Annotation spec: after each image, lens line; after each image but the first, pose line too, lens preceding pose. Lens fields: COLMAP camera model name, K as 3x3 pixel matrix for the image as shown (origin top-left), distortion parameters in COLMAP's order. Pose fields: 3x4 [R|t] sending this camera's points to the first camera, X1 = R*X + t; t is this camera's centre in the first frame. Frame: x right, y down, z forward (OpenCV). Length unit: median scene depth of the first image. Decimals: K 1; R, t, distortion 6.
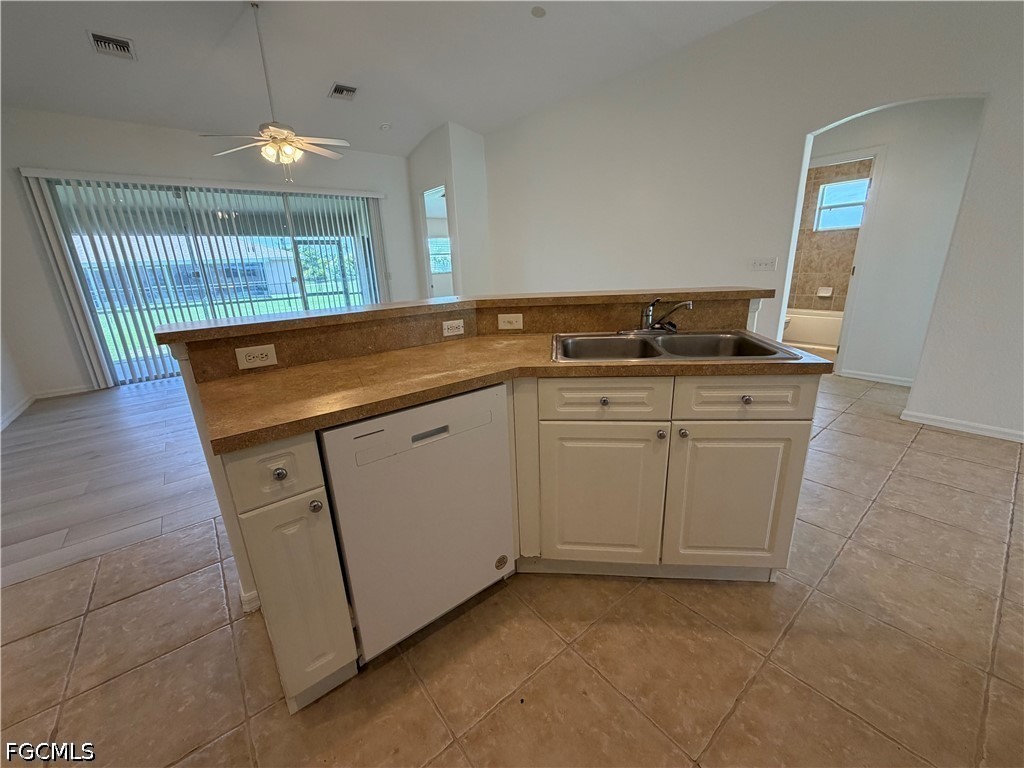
lens RADIAL K [[407.9, 0, 509.4], [0, 407.9, 384.0], [0, 0, 1]] dist [0.001223, -0.000140]
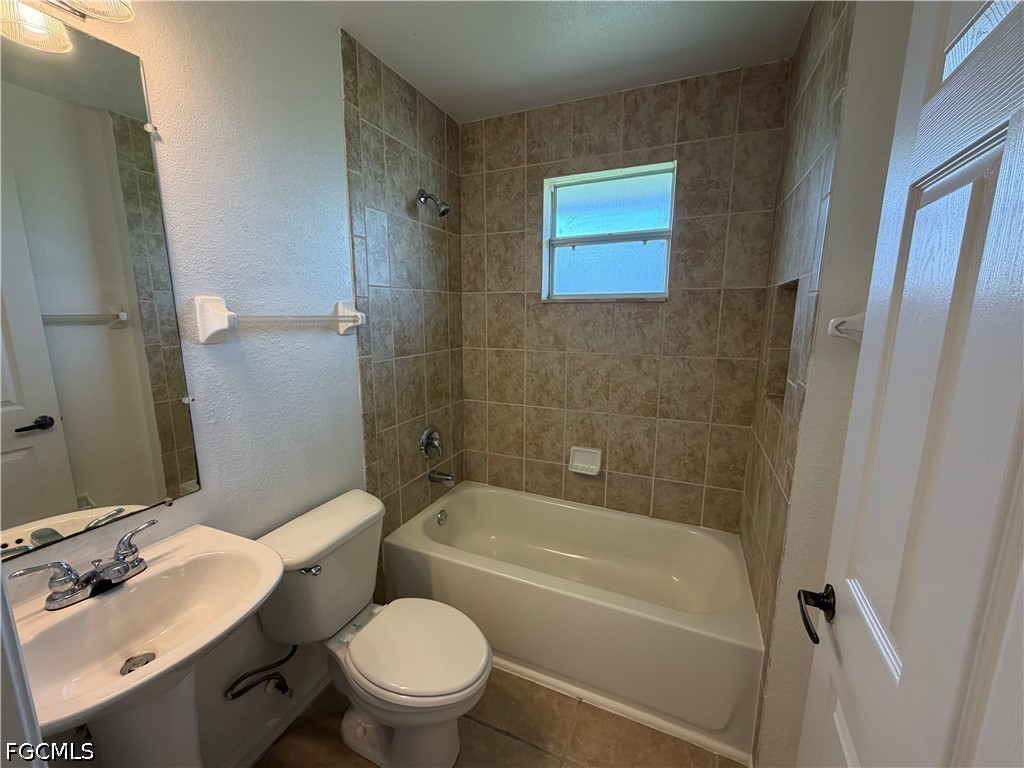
lens RADIAL K [[407.9, 0, 511.9], [0, 407.9, 386.0], [0, 0, 1]] dist [0.001223, -0.000140]
pose [[0.880841, -0.036658, 0.471991, 0.543605], [0.094730, 0.990482, -0.099862, -0.262724], [-0.463837, 0.132674, 0.875929, 0.700325]]
